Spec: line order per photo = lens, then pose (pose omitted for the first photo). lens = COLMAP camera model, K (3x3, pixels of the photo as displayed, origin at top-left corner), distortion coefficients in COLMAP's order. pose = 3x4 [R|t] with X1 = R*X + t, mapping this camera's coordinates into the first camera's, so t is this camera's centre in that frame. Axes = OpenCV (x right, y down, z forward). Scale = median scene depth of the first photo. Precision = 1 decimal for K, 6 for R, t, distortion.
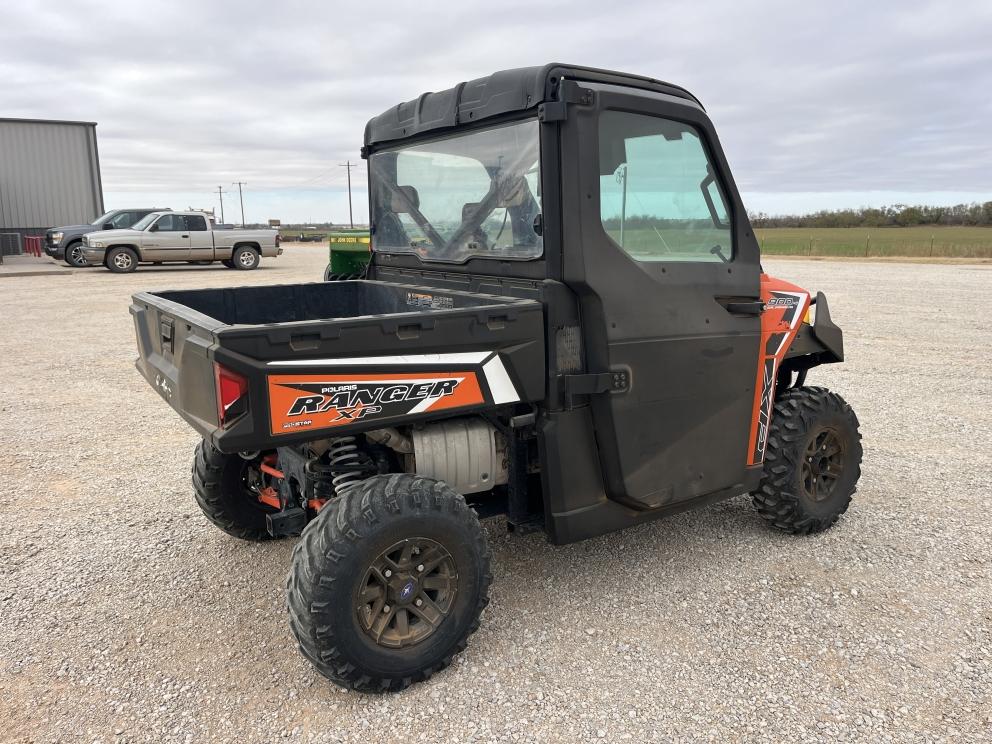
lens RADIAL K [[753.0, 0, 500.4], [0, 753.0, 372.7], [0, 0, 1]] dist [0.071173, -0.098786]
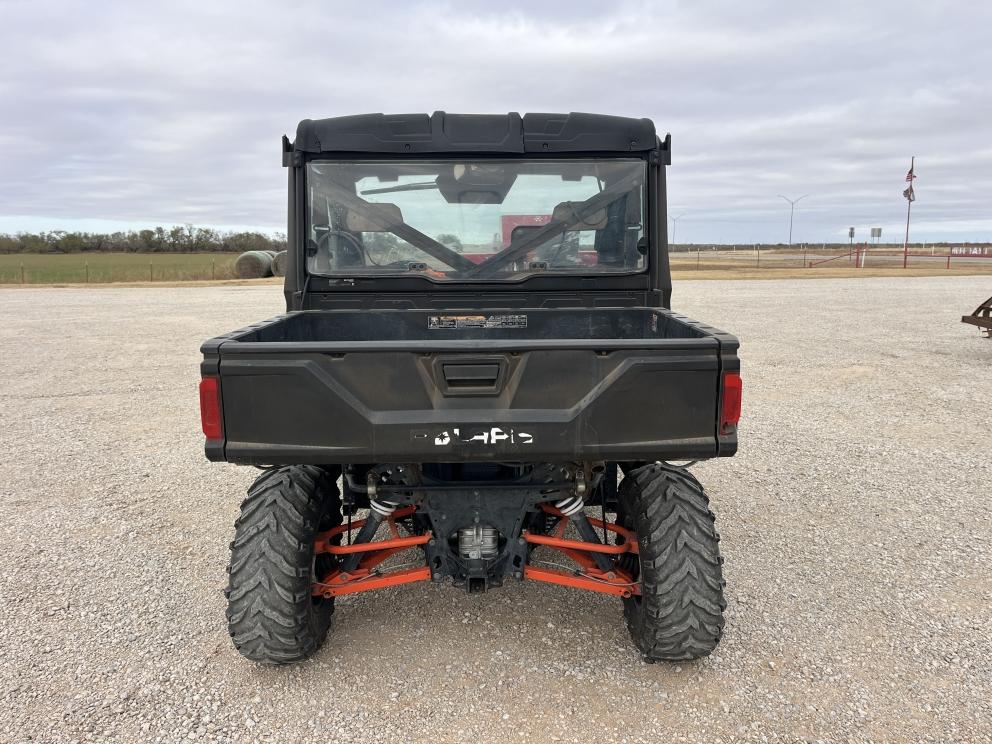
lens RADIAL K [[753.0, 0, 500.4], [0, 753.0, 372.7], [0, 0, 1]] dist [0.071173, -0.098786]
pose [[0.526520, -0.131198, 0.839979, -0.854699], [0.159573, 0.985712, 0.053935, -0.072204], [-0.835053, 0.105640, 0.539932, 0.416363]]
